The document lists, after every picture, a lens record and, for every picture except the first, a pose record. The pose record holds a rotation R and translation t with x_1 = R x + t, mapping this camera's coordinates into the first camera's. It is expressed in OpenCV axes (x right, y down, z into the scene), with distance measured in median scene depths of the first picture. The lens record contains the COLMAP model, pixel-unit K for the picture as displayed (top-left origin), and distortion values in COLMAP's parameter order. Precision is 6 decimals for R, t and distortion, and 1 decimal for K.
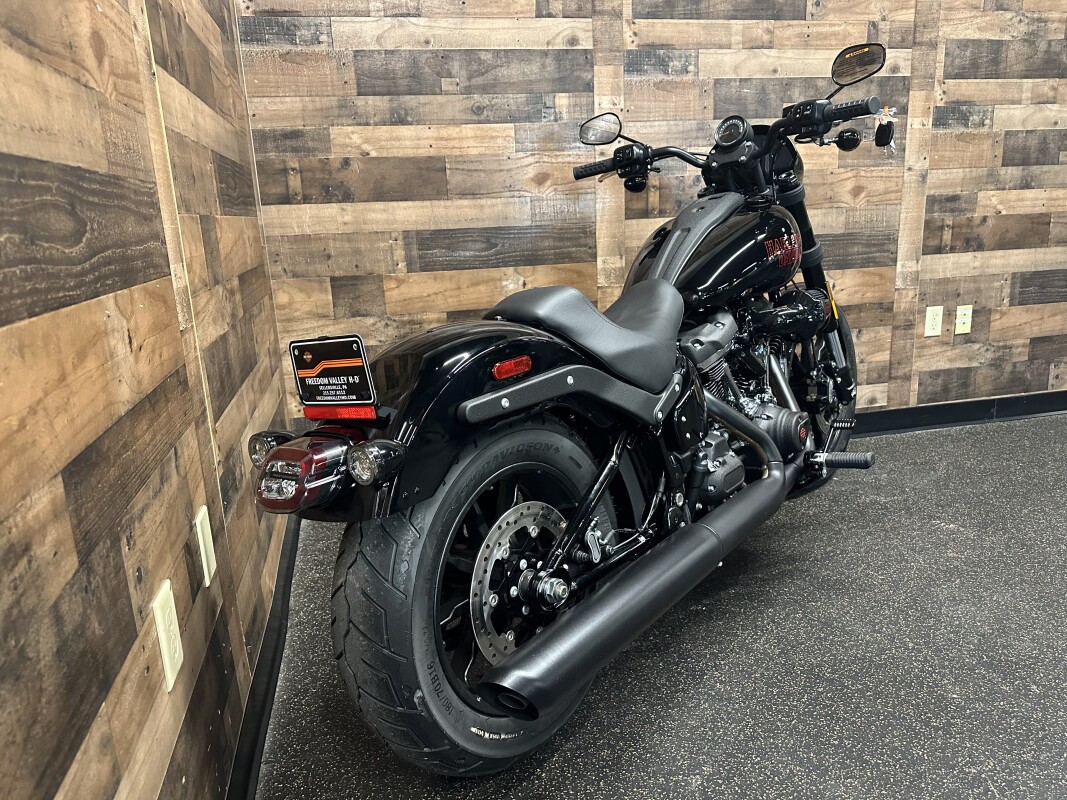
lens RADIAL K [[753.2, 0, 535.1], [0, 753.2, 415.0], [0, 0, 1]] dist [0.054690, -0.052187]
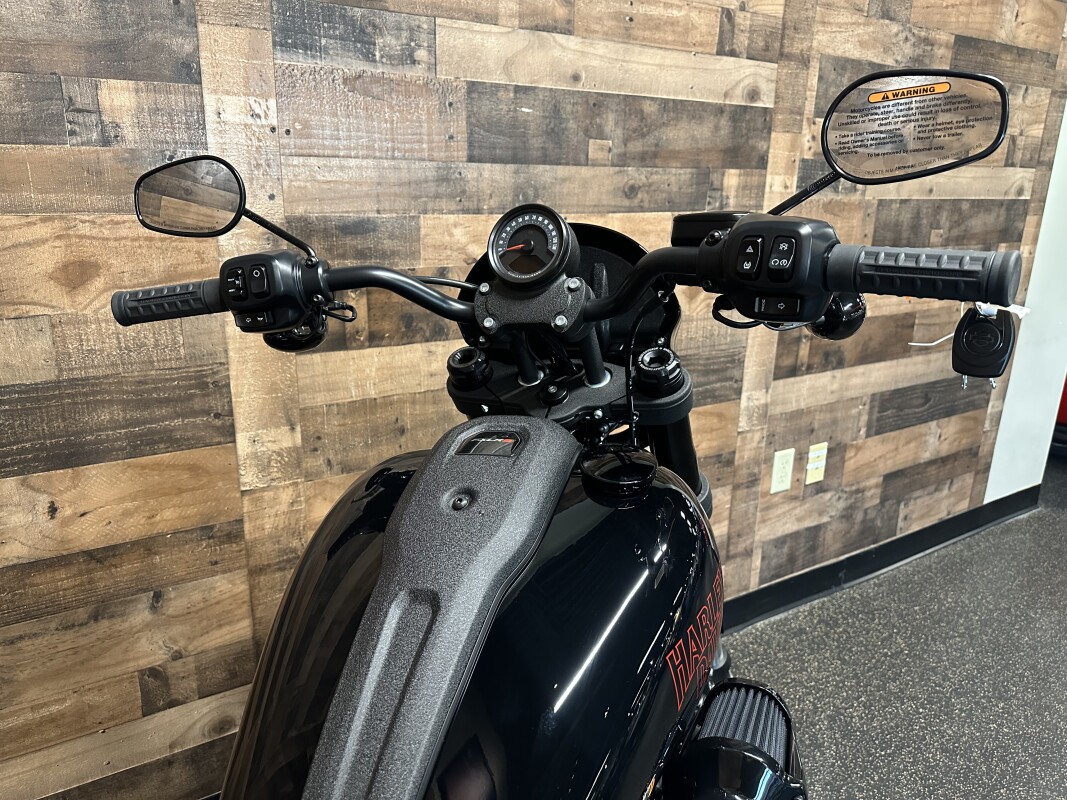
lens RADIAL K [[741.6, 0, 513.3], [0, 741.6, 399.2], [0, 0, 1]] dist [0.104688, -0.144743]
pose [[0.950445, -0.026620, 0.309751, 0.095807], [0.019158, 0.999449, 0.027108, -0.223919], [-0.310302, -0.019830, 0.950431, 0.470054]]
